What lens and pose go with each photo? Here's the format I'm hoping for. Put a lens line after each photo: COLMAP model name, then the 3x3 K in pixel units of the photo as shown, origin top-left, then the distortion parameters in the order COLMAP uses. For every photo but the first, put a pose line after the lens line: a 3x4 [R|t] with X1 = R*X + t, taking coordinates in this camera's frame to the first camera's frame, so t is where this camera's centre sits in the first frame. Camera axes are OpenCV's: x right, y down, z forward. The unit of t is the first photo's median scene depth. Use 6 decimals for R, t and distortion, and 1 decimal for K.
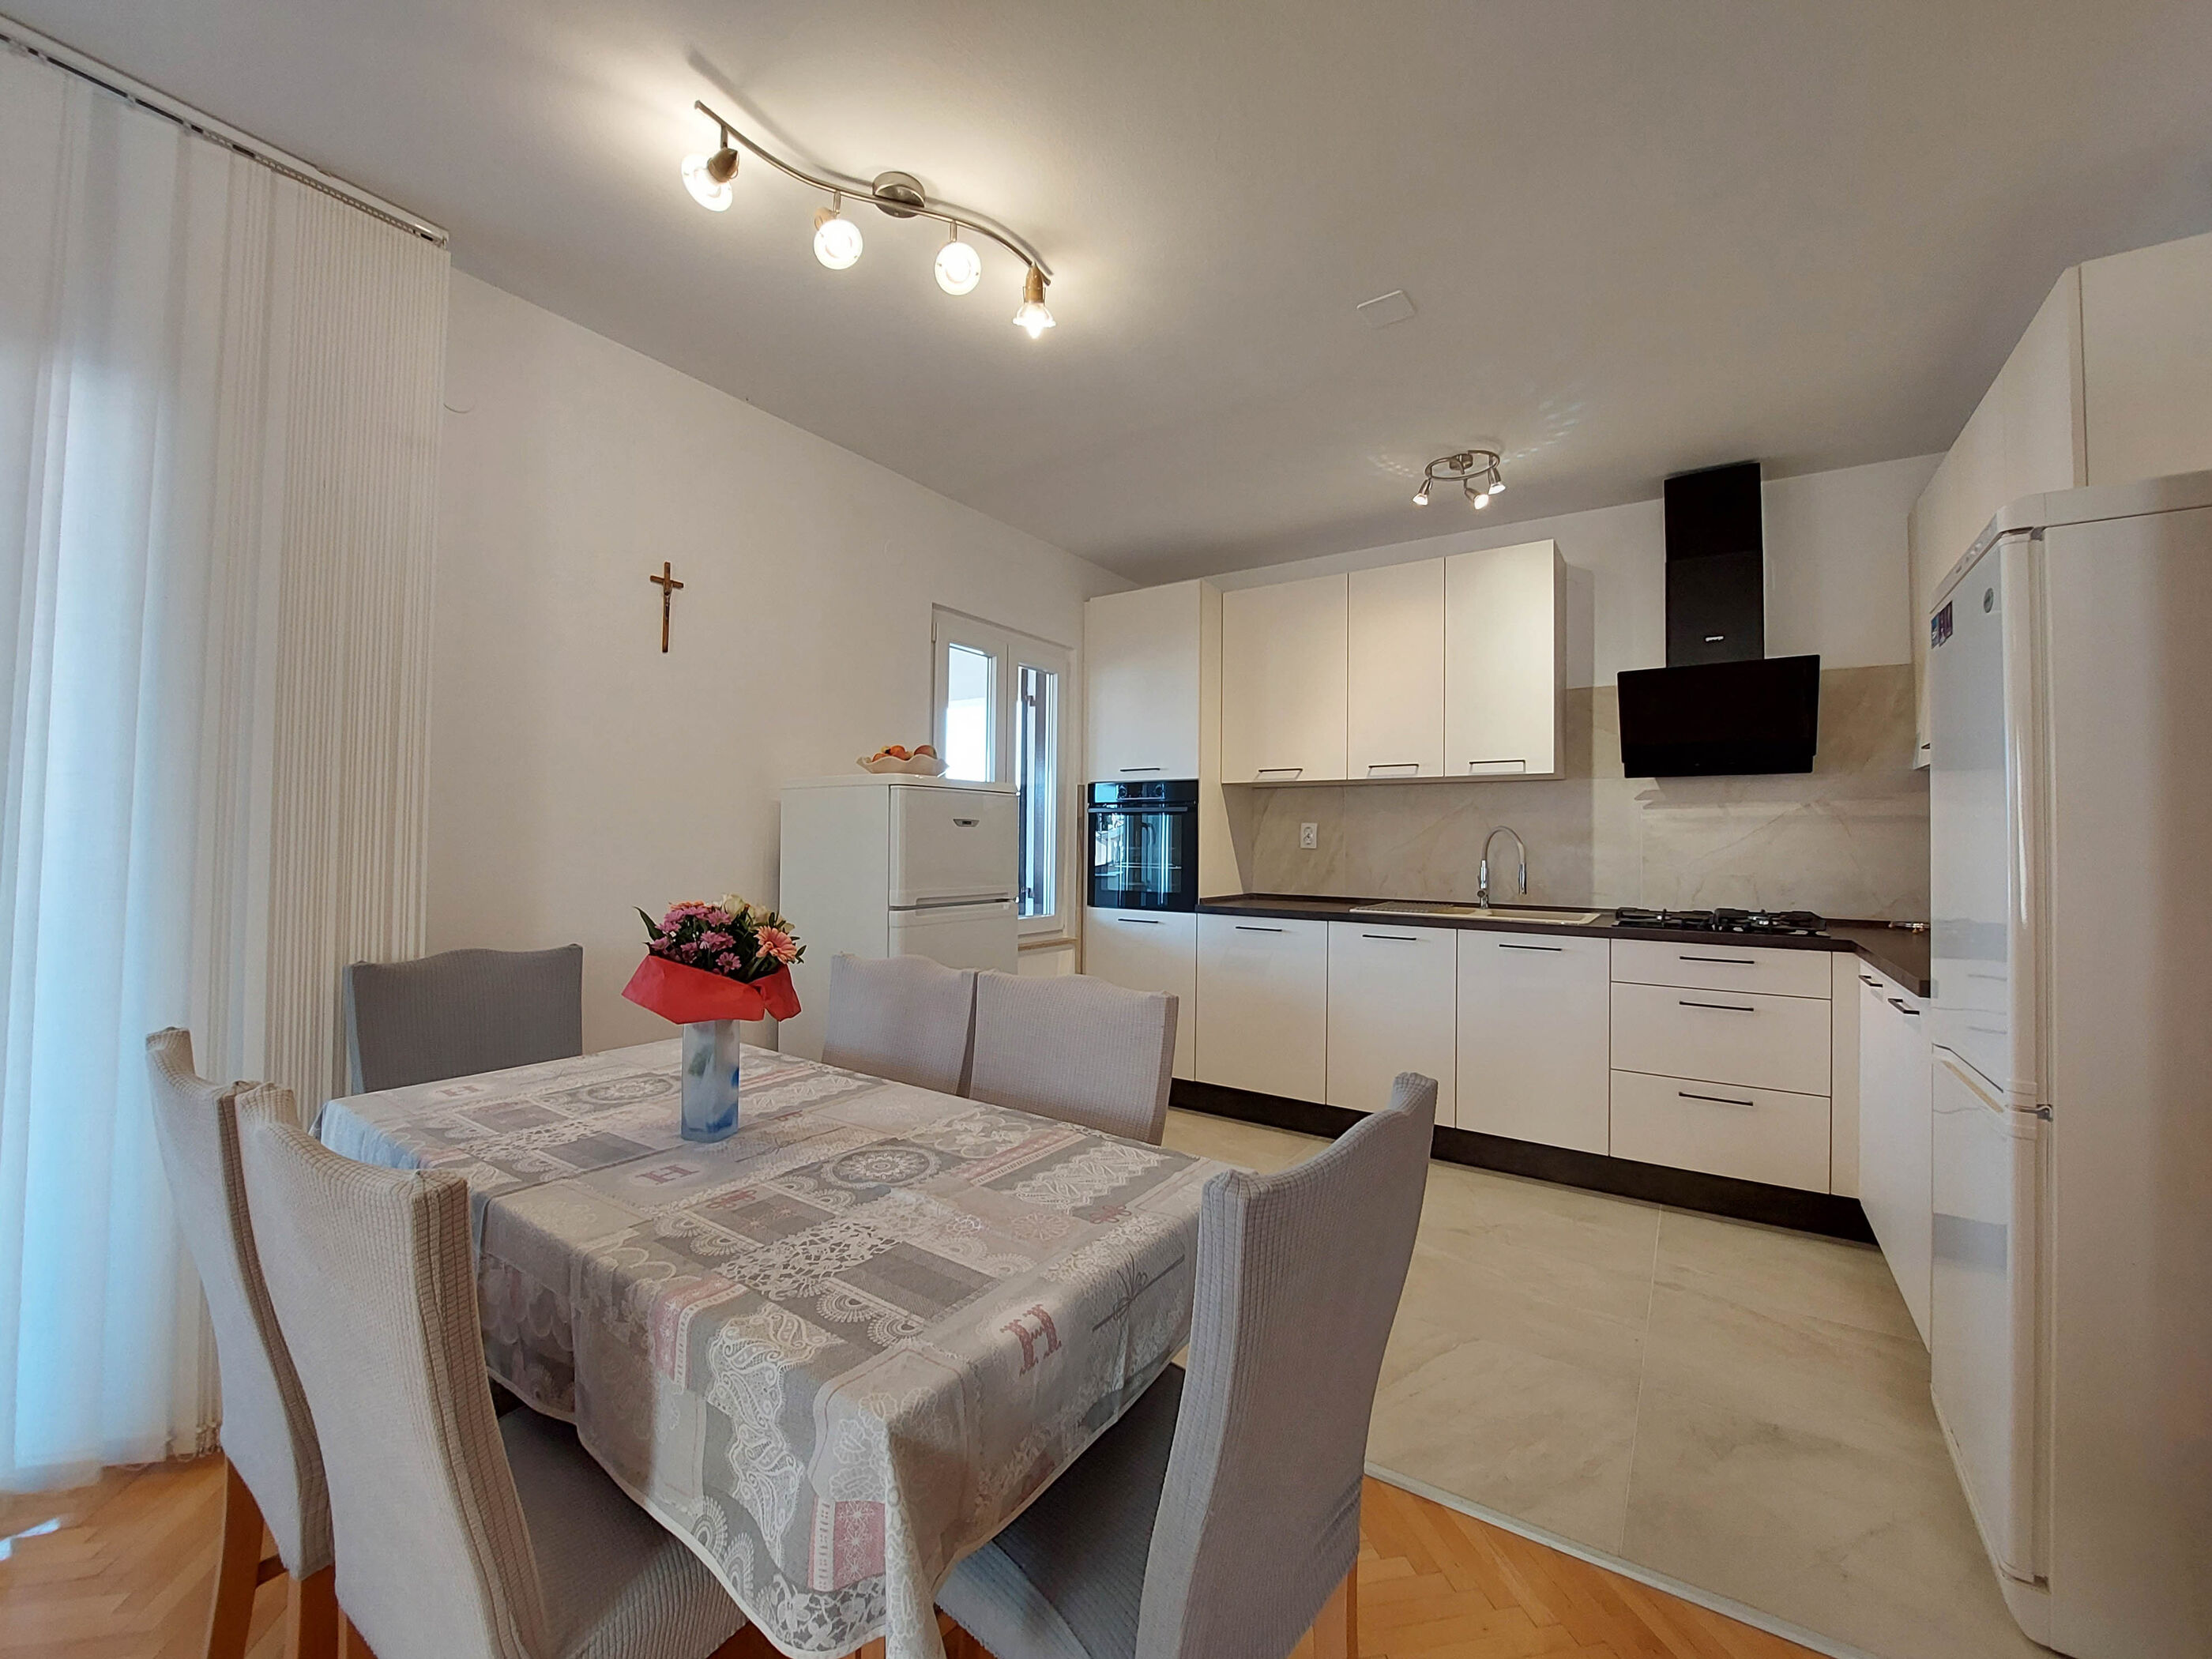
lens RADIAL K [[880.2, 0, 1102.6], [0, 880.2, 830.5], [0, 0, 1]] dist [-0.020145, -0.000764]
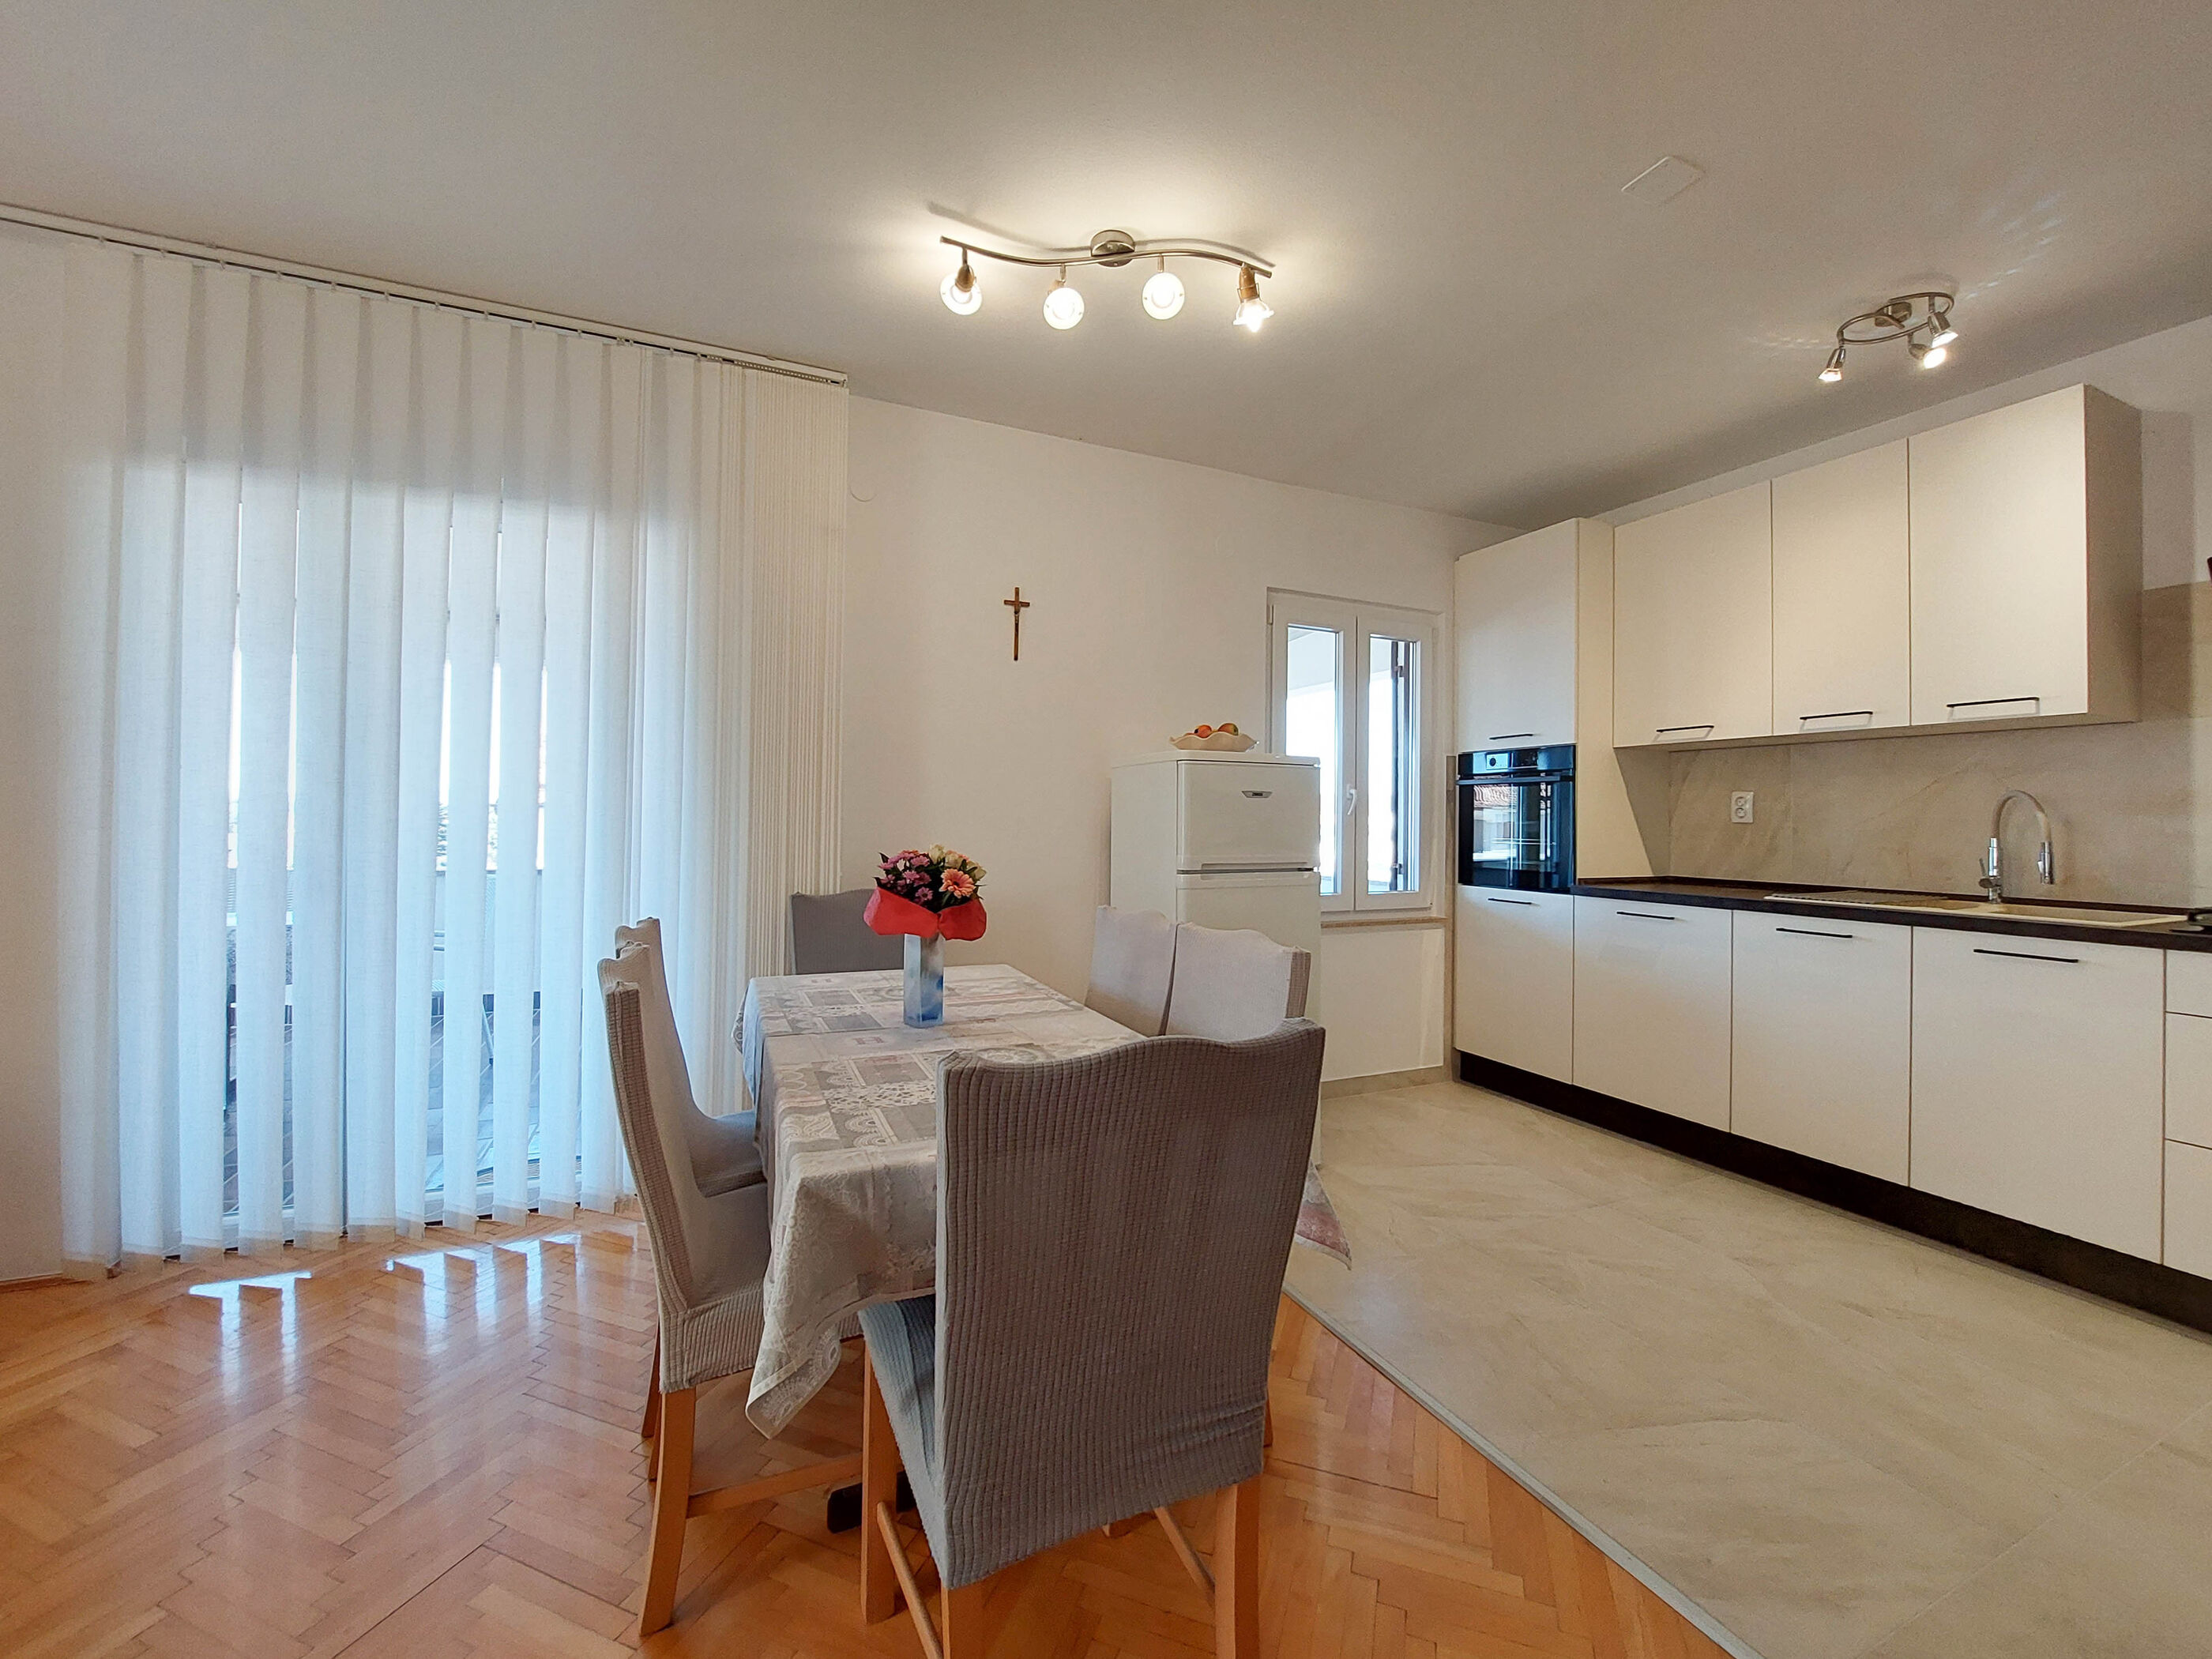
lens RADIAL K [[891.7, 0, 1114.8], [0, 891.7, 816.8], [0, 0, 1]] dist [-0.019731, -0.000501]
pose [[0.856540, -0.004291, -0.516063, 0.204642], [0.006069, 0.999980, 0.001757, 0.012390], [0.516045, -0.004637, 0.856549, -0.004951]]
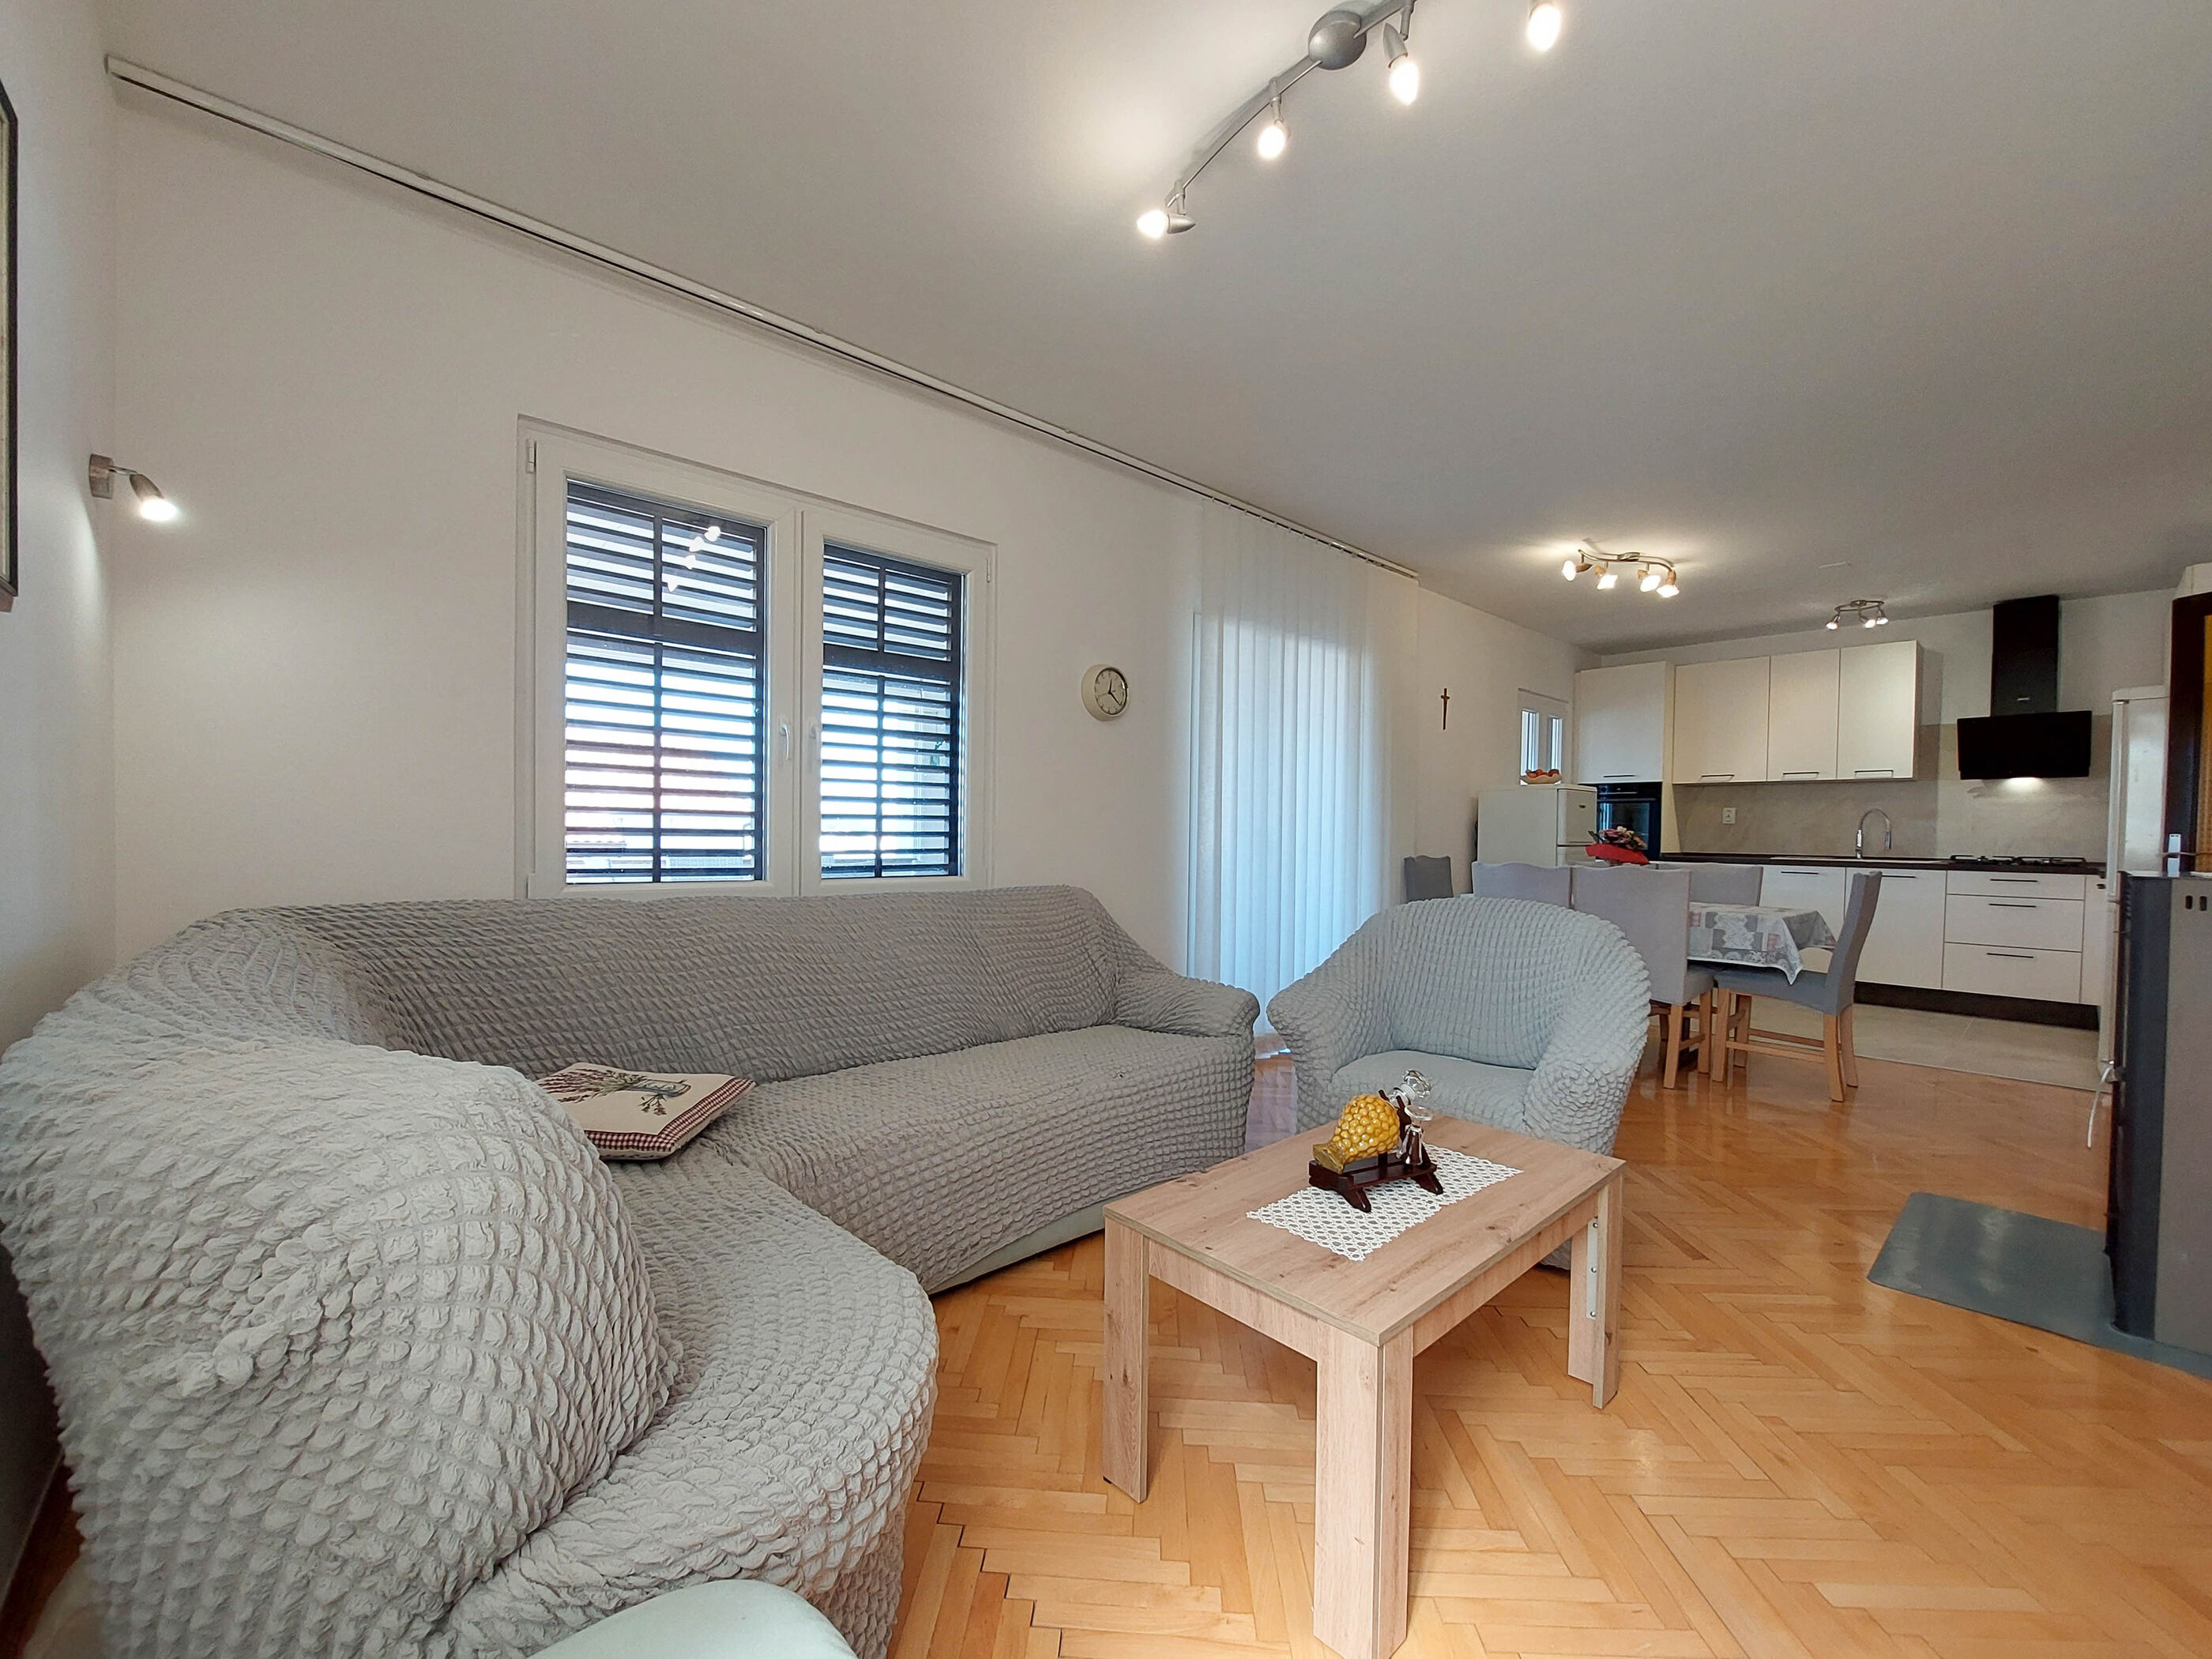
lens RADIAL K [[884.2, 0, 1121.3], [0, 884.2, 859.5], [0, 0, 1]] dist [-0.019934, -0.000179]
pose [[0.971151, 0.007401, -0.238352, -0.585488], [0.002287, 0.999183, 0.040345, 0.022720], [0.238456, -0.039727, 0.970340, -1.033188]]
